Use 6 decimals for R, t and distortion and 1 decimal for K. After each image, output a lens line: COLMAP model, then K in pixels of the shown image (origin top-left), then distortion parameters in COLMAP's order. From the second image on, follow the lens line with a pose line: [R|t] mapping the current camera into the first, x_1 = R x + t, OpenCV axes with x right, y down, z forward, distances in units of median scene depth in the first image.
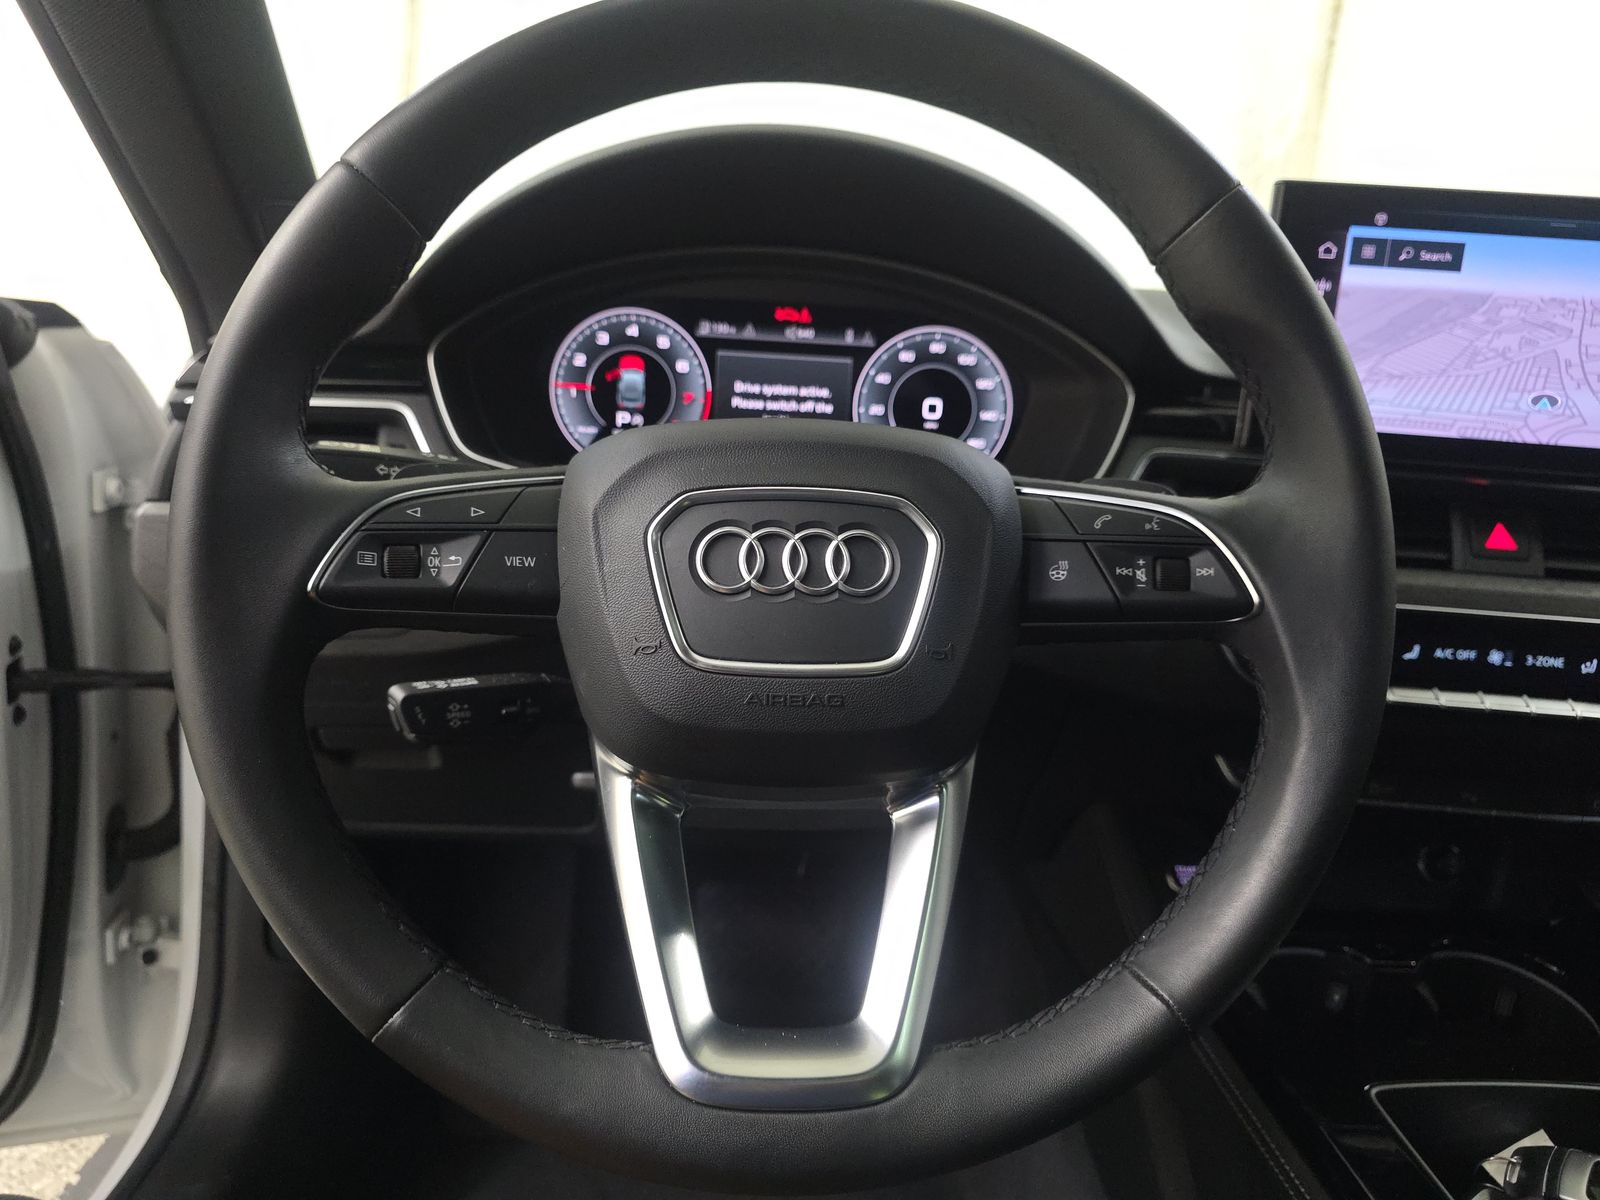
lens RADIAL K [[1058.2, 0, 763.9], [0, 1058.2, 586.5], [0, 0, 1]] dist [0.036144, -0.034954]
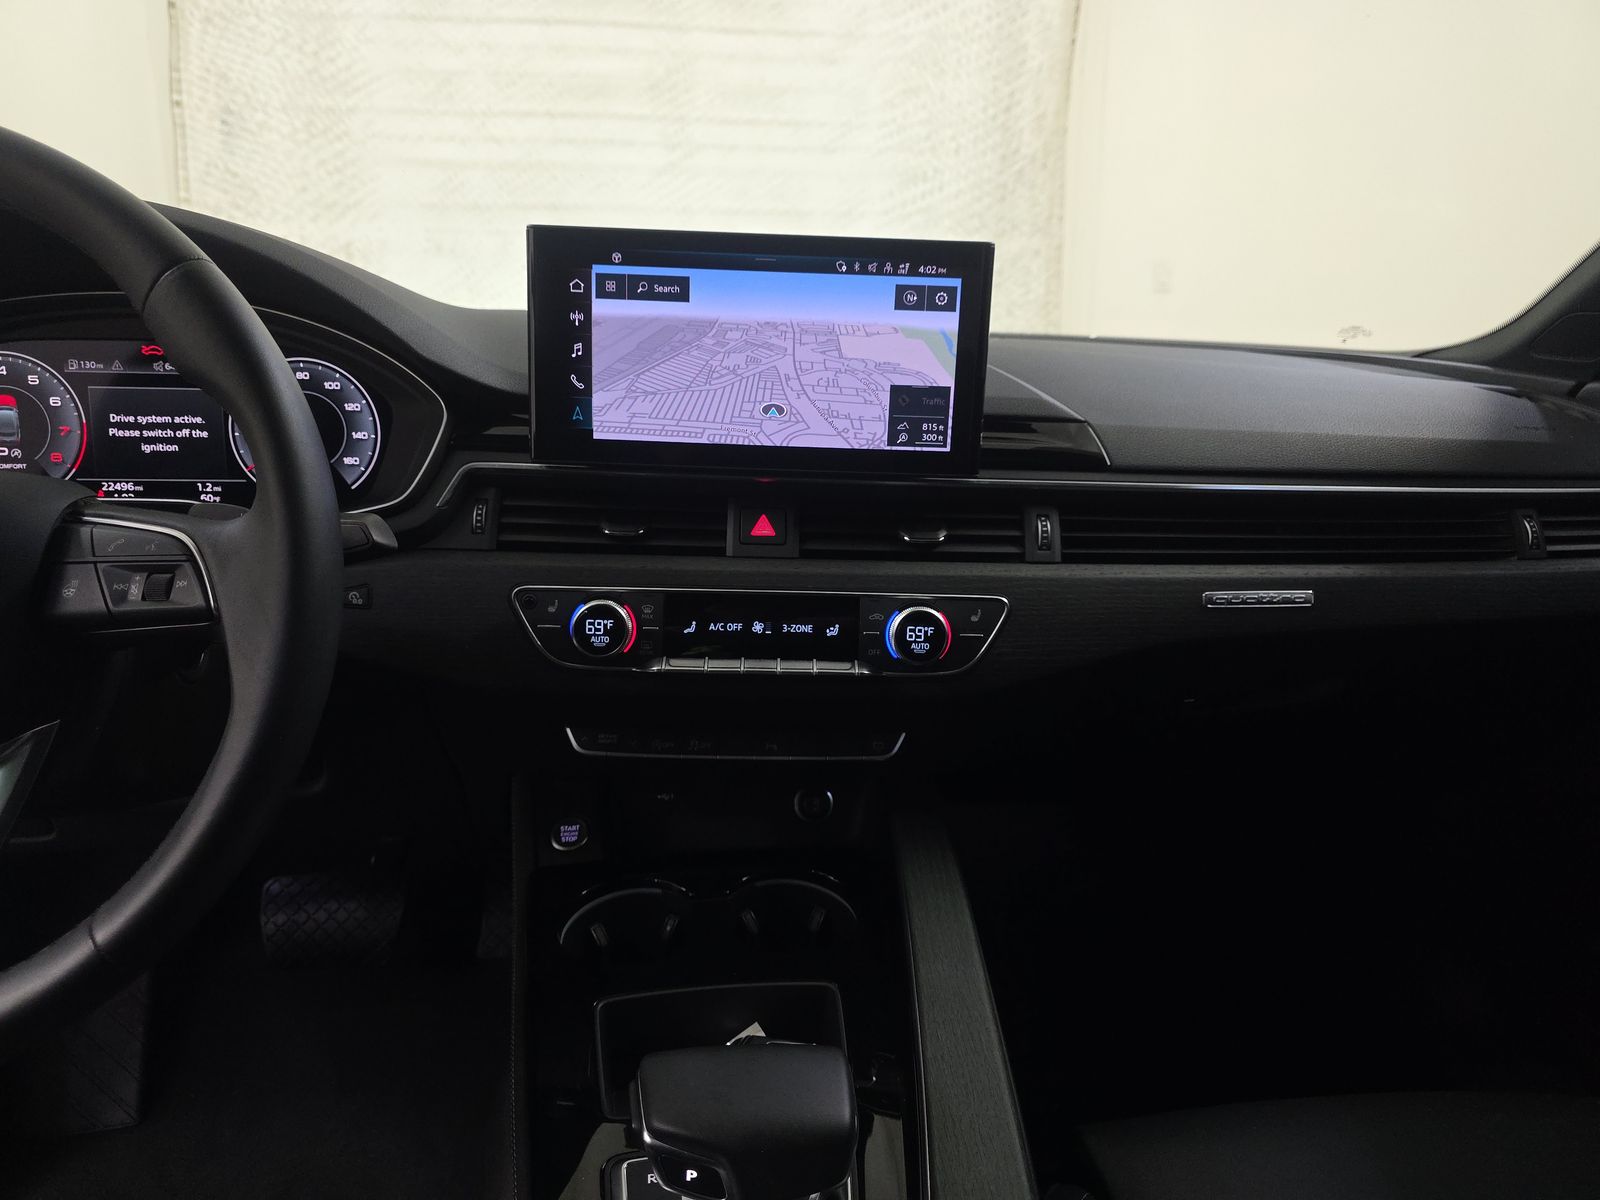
lens RADIAL K [[1058.2, 0, 804.8], [0, 1058.2, 600.0], [0, 0, 1]] dist [0.036144, -0.034954]
pose [[0.993971, -0.057392, 0.093418, 0.637357], [0.055103, 0.998118, 0.026911, 0.007084], [-0.094787, -0.021601, 0.995263, -0.172892]]
